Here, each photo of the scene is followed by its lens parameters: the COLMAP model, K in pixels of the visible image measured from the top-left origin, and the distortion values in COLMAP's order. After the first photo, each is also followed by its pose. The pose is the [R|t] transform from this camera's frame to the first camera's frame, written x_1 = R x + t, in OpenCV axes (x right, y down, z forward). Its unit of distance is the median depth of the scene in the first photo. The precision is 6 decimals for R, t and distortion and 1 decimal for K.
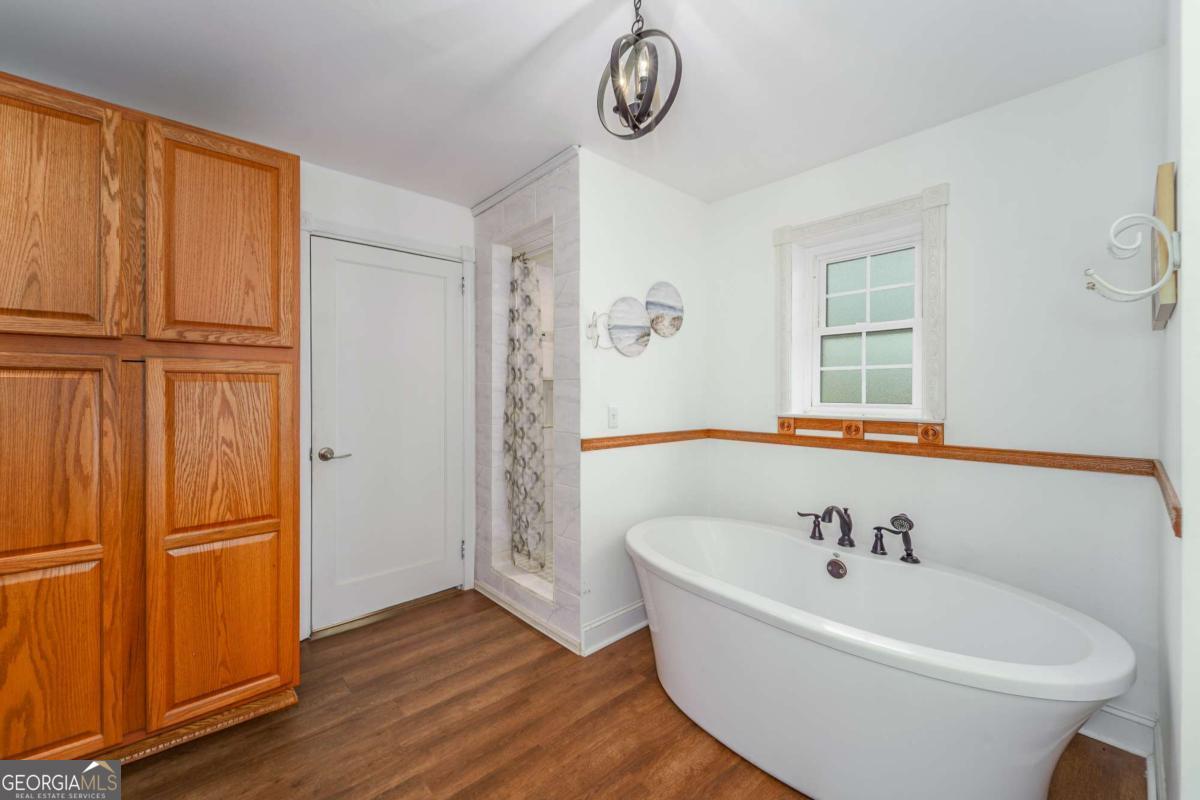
lens RADIAL K [[479.9, 0, 599.1], [0, 479.9, 392.7], [0, 0, 1]] dist [0.015447, -0.002381]
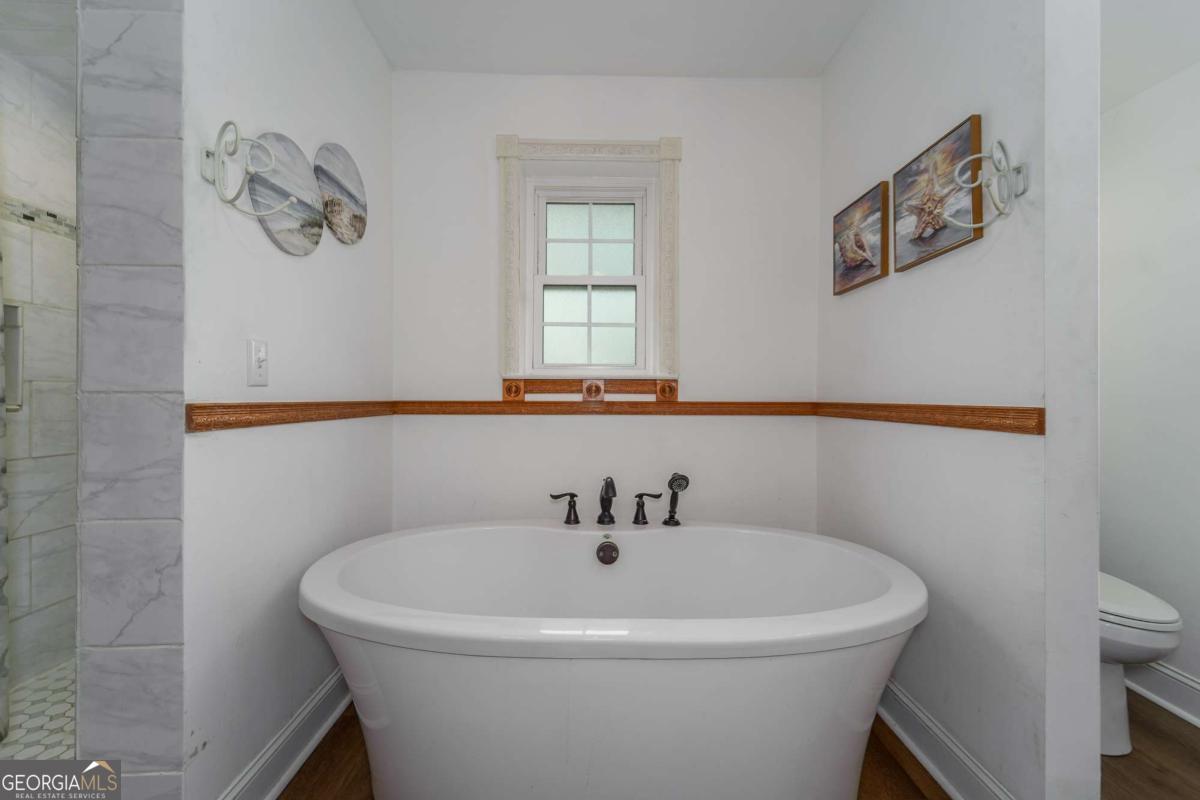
lens RADIAL K [[479.9, 0, 602.2], [0, 479.9, 394.6], [0, 0, 1]] dist [0.015447, -0.002381]
pose [[0.656271, 0.003138, 0.754519, -0.121735], [-0.002665, 0.999995, -0.001841, 0.087712], [-0.754520, -0.000802, 0.656276, 0.428420]]
